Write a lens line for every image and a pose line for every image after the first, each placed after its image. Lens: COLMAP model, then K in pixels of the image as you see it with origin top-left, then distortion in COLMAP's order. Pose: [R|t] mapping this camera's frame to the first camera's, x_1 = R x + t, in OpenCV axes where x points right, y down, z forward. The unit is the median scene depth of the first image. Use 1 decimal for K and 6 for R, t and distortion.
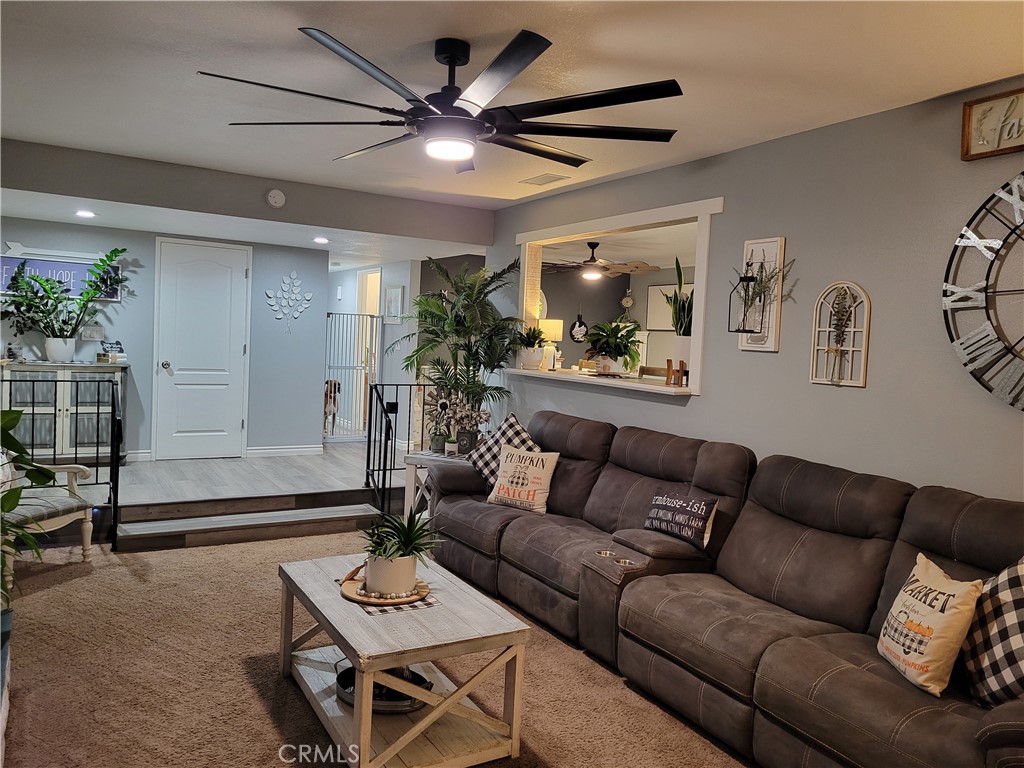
lens RADIAL K [[763.0, 0, 497.7], [0, 763.0, 379.0], [0, 0, 1]] dist [0.048373, -0.005913]
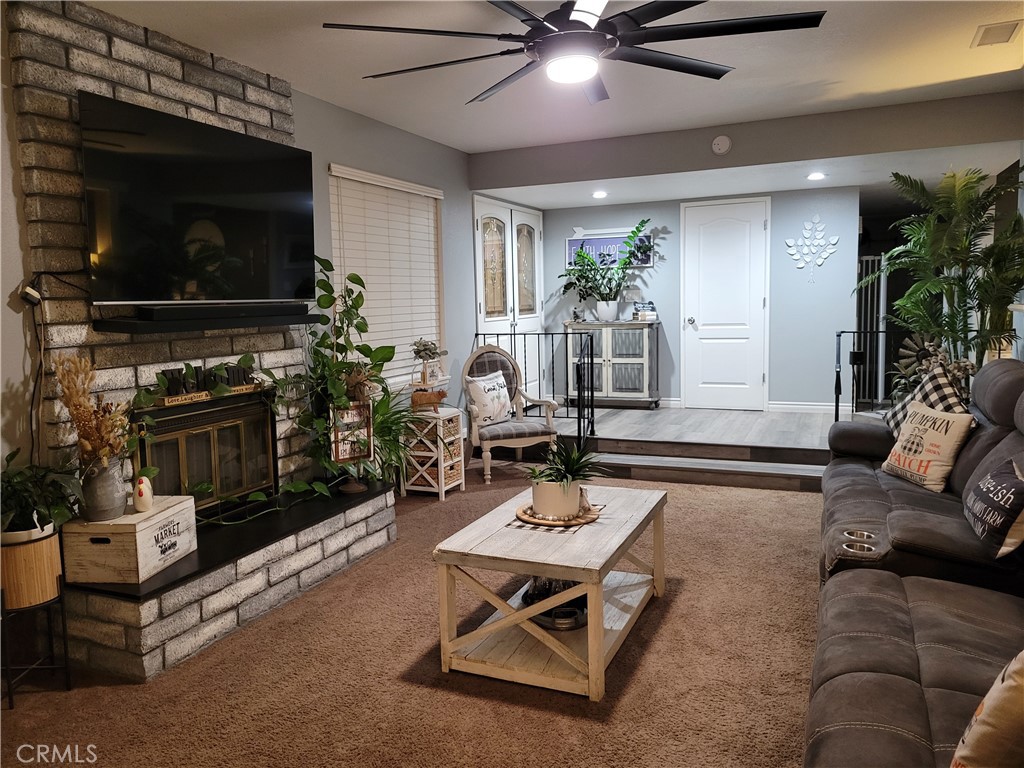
lens RADIAL K [[763.0, 0, 497.7], [0, 763.0, 379.0], [0, 0, 1]] dist [0.048373, -0.005913]
pose [[0.596574, 0.023686, -0.802209, 0.380375], [0.008841, 0.999310, 0.036080, 0.030917], [0.802510, -0.028617, 0.595953, 0.187347]]
